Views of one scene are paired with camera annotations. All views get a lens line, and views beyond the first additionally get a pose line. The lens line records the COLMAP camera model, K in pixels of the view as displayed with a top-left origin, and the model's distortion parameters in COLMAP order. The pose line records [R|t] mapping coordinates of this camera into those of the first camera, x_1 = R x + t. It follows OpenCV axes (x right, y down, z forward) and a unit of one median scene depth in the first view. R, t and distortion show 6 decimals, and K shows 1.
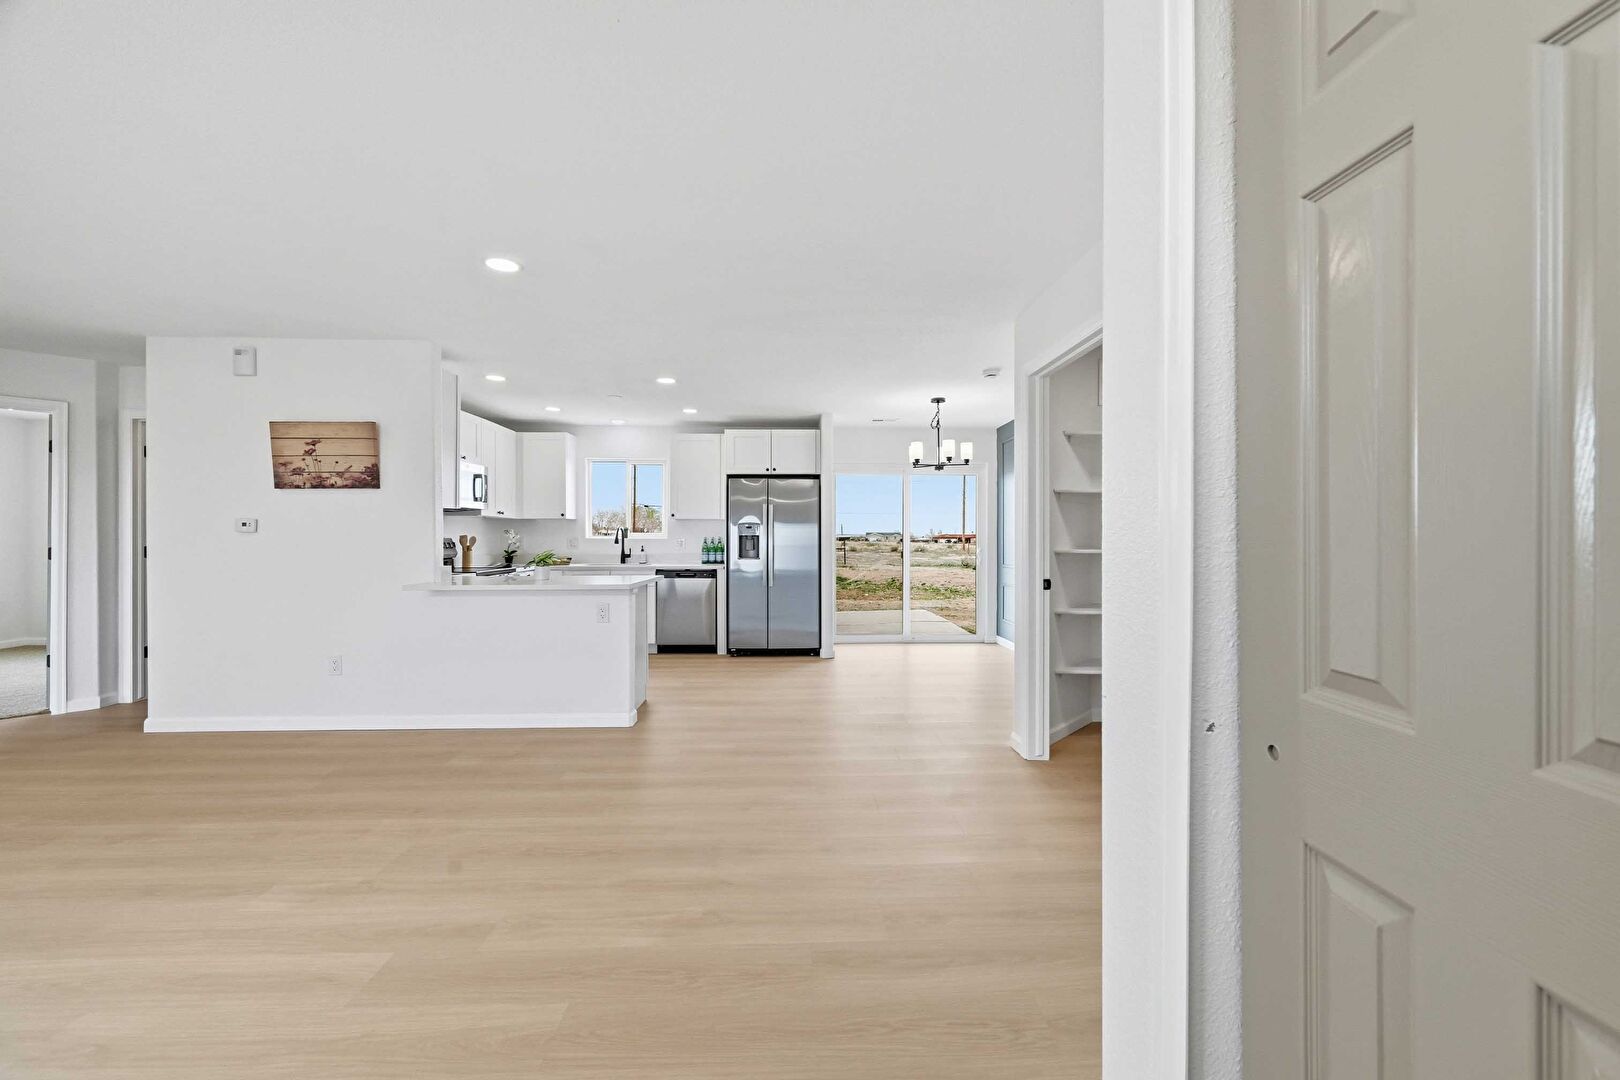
lens RADIAL K [[641.5, 0, 810.0], [0, 641.5, 540.0], [0, 0, 1]] dist [0.001566, 0.000327]
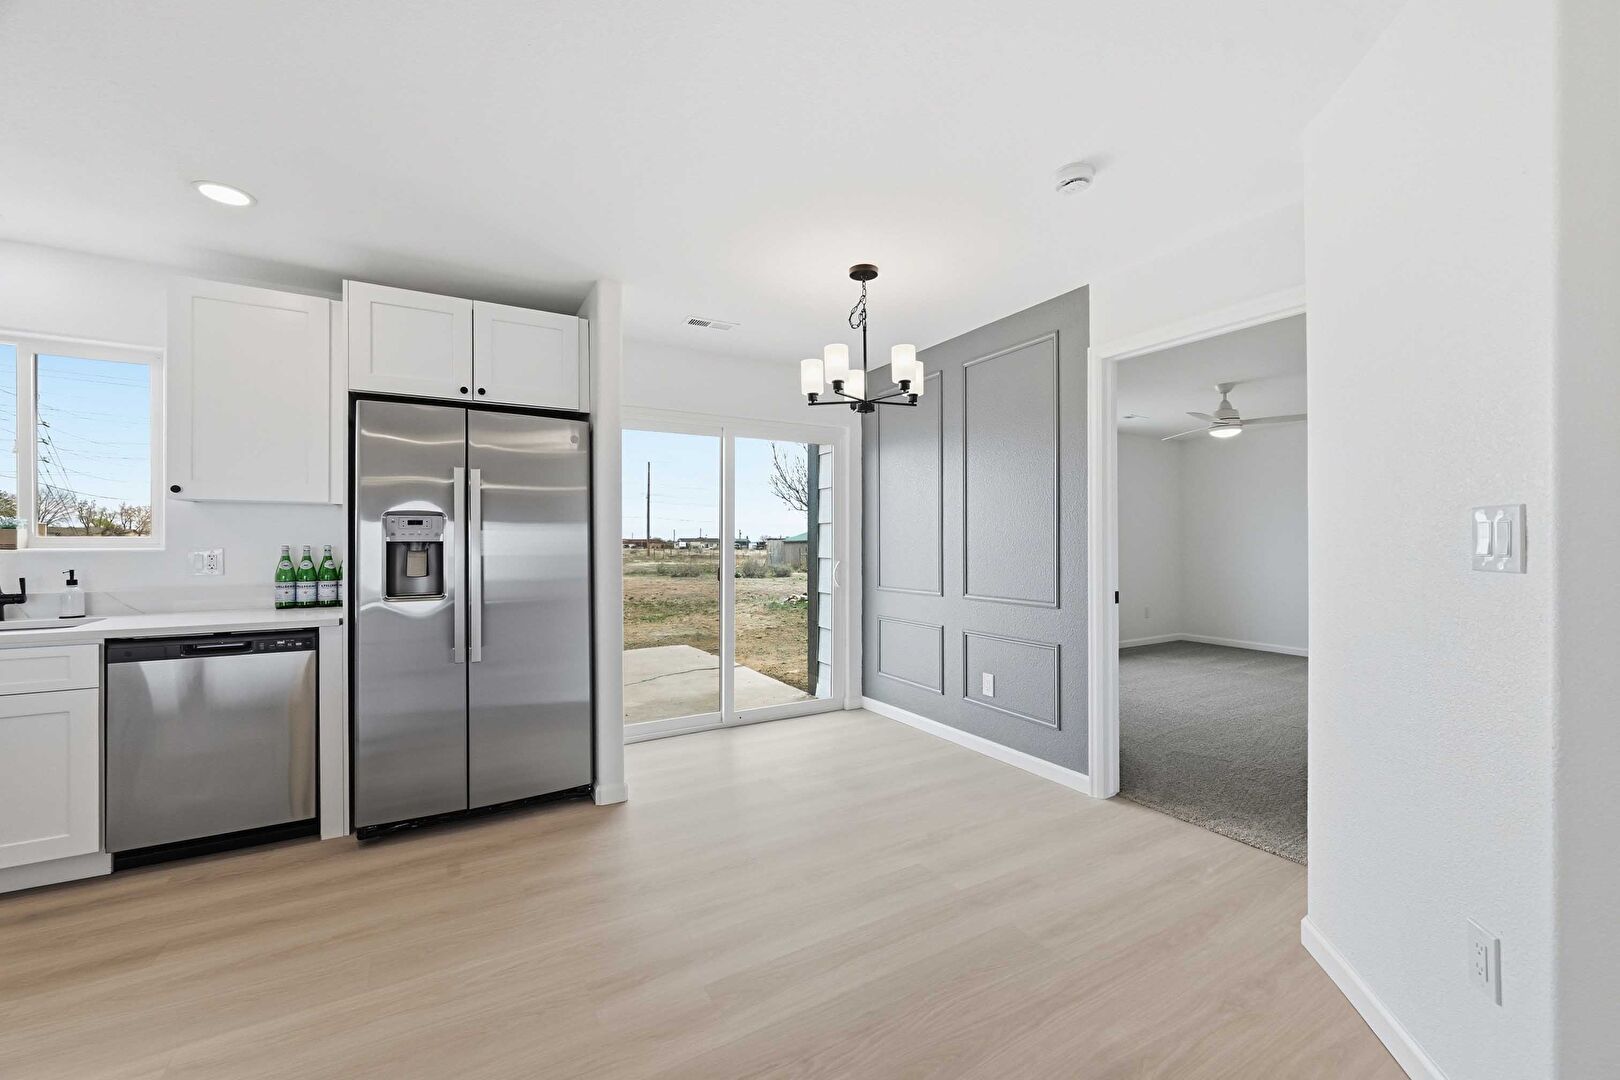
lens RADIAL K [[641.5, 0, 810.0], [0, 641.5, 540.0], [0, 0, 1]] dist [0.001566, 0.000327]
pose [[0.878312, -0.001368, 0.478086, -0.067866], [0.004975, 0.999968, -0.006279, -0.004401], [-0.478062, 0.007893, 0.878290, 0.502652]]
